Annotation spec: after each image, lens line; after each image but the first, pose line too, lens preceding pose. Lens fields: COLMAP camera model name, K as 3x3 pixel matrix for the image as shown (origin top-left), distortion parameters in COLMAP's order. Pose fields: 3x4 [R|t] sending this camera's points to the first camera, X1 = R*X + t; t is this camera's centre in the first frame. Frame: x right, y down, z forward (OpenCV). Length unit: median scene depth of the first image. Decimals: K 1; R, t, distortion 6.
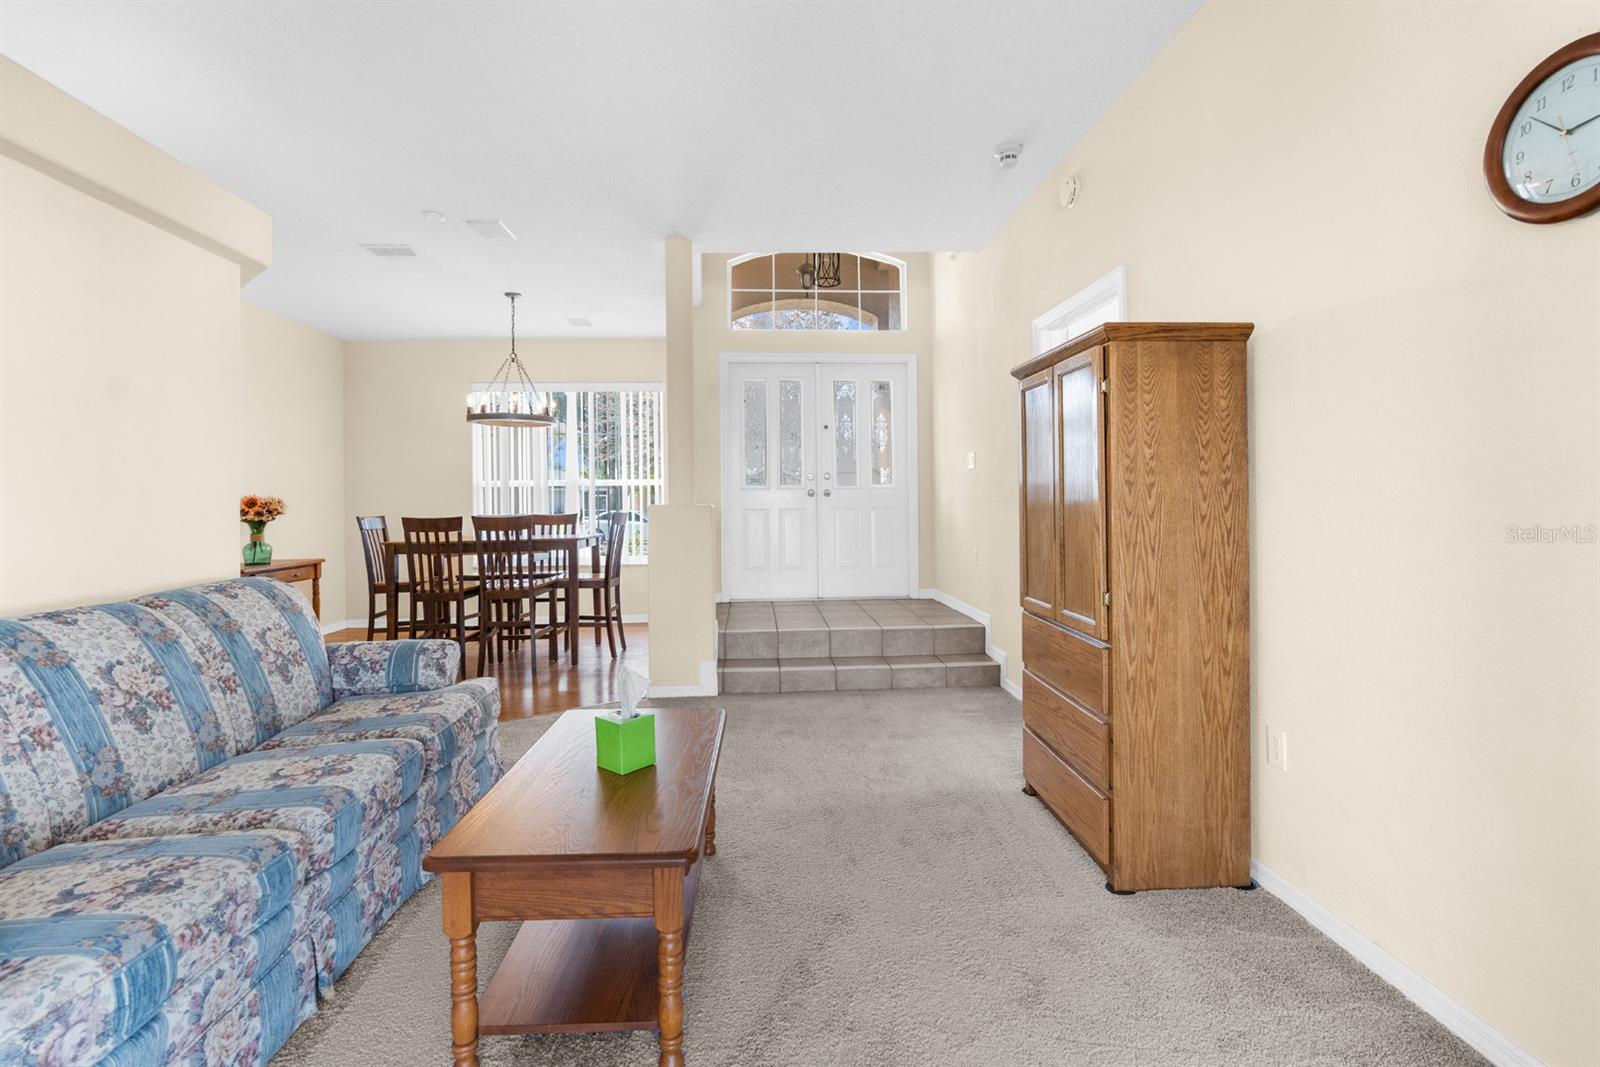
lens RADIAL K [[728.4, 0, 802.2], [0, 728.4, 506.5], [0, 0, 1]] dist [-0.010241, 0.002084]
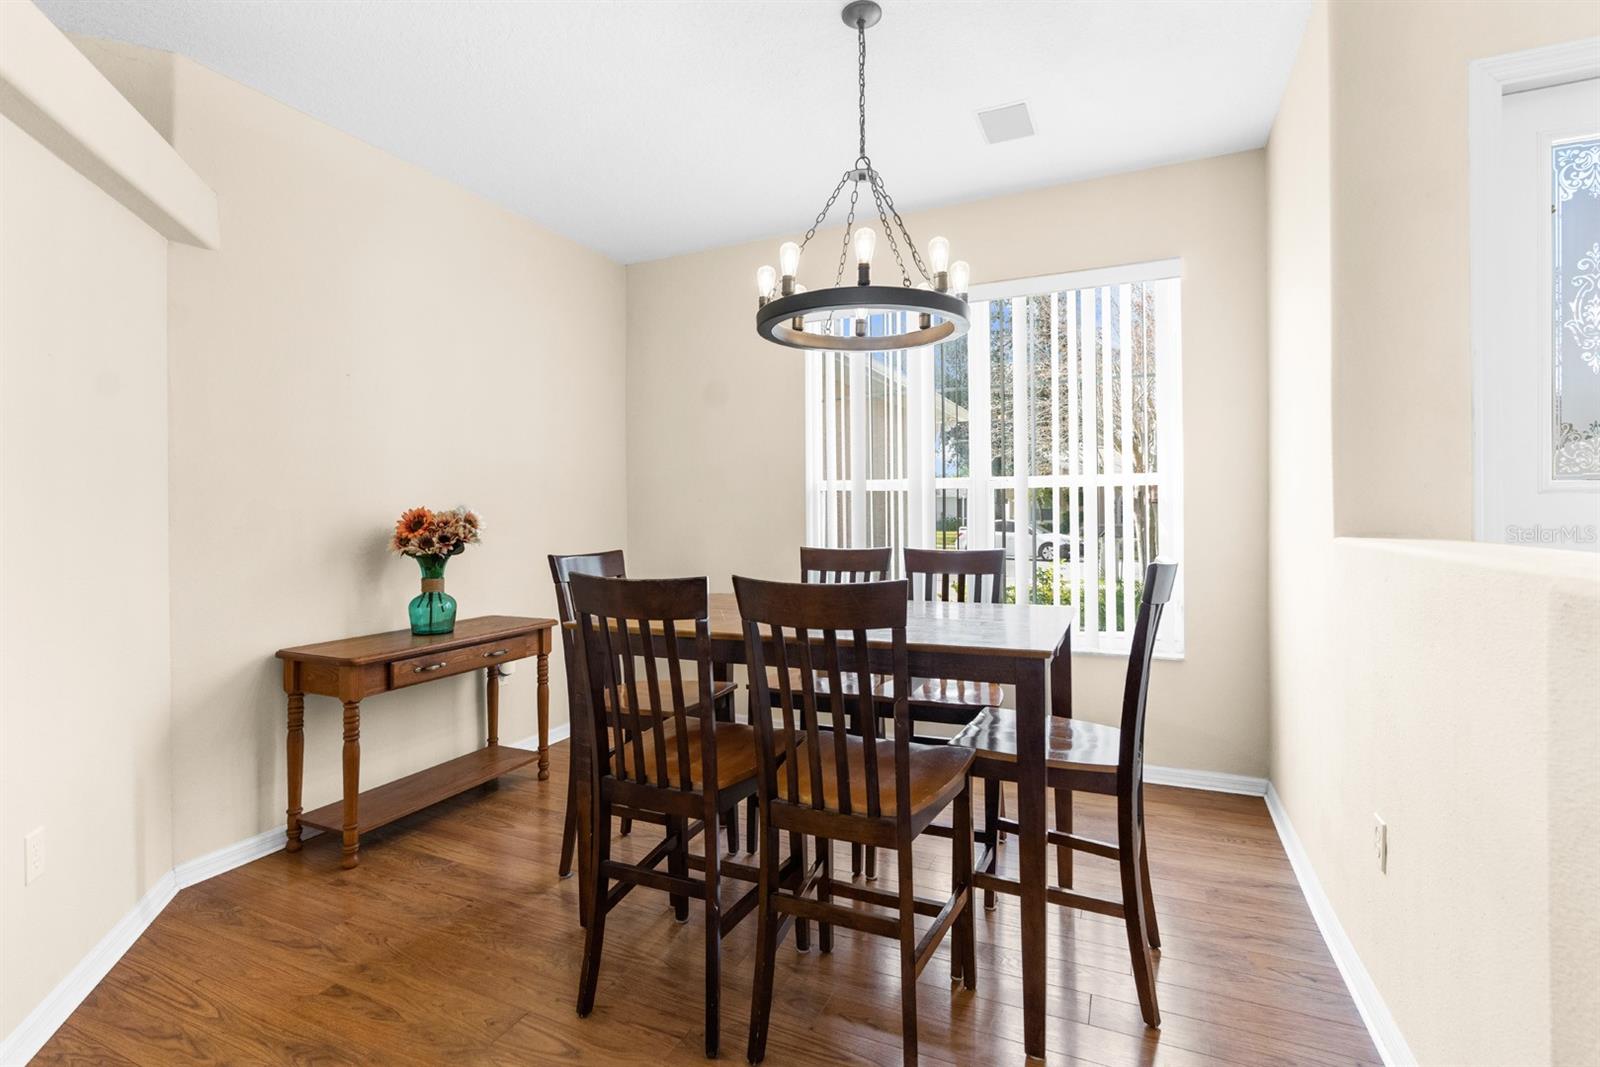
lens RADIAL K [[728.4, 0, 802.6], [0, 728.4, 521.1], [0, 0, 1]] dist [-0.010241, 0.002084]
pose [[0.882957, 0.009571, -0.469356, -0.242130], [-0.003758, 0.999904, 0.013321, -0.014190], [0.469439, -0.009998, 0.882908, 0.643604]]
